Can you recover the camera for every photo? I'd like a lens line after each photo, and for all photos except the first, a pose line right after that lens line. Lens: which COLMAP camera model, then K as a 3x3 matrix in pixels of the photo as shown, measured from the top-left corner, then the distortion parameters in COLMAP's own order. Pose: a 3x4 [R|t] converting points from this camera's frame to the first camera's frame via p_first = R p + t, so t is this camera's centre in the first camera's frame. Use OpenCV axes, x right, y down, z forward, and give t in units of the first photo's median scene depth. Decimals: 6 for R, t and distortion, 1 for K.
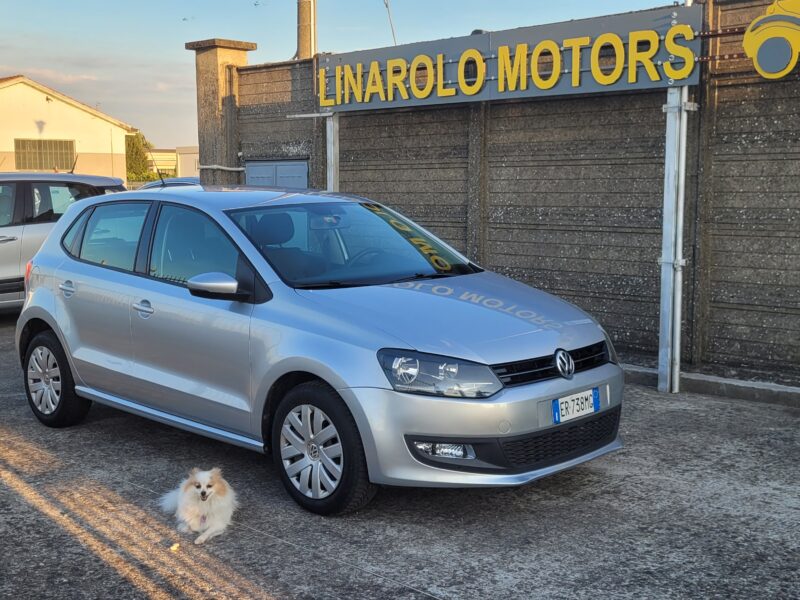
lens RADIAL K [[1017.2, 0, 397.1], [0, 1017.2, 305.3], [0, 0, 1]] dist [0.046640, 0.000000]
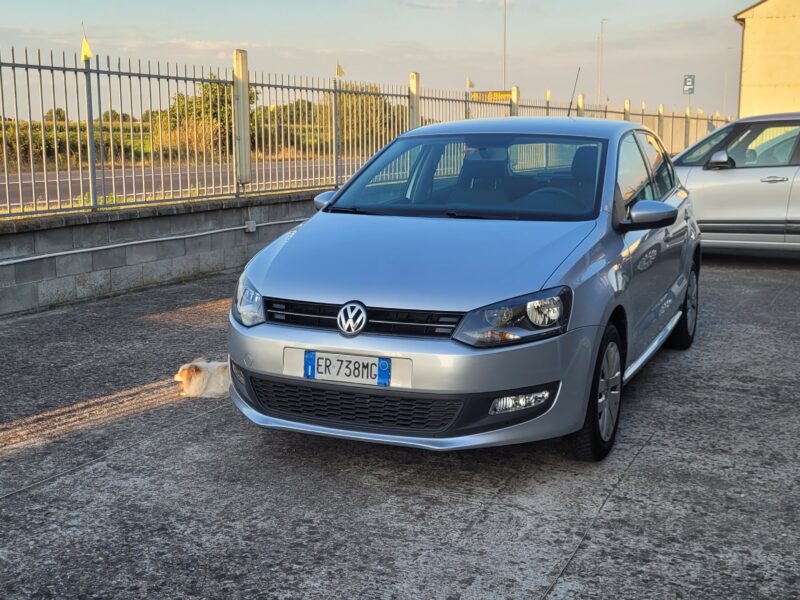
lens RADIAL K [[1017.2, 0, 401.1], [0, 1017.2, 303.0], [0, 0, 1]] dist [0.046640, 0.000000]
pose [[0.351636, 0.166355, -0.921237, 0.990559], [-0.124724, 0.983636, 0.130016, -0.073928], [0.927791, 0.069181, 0.366630, 0.742411]]
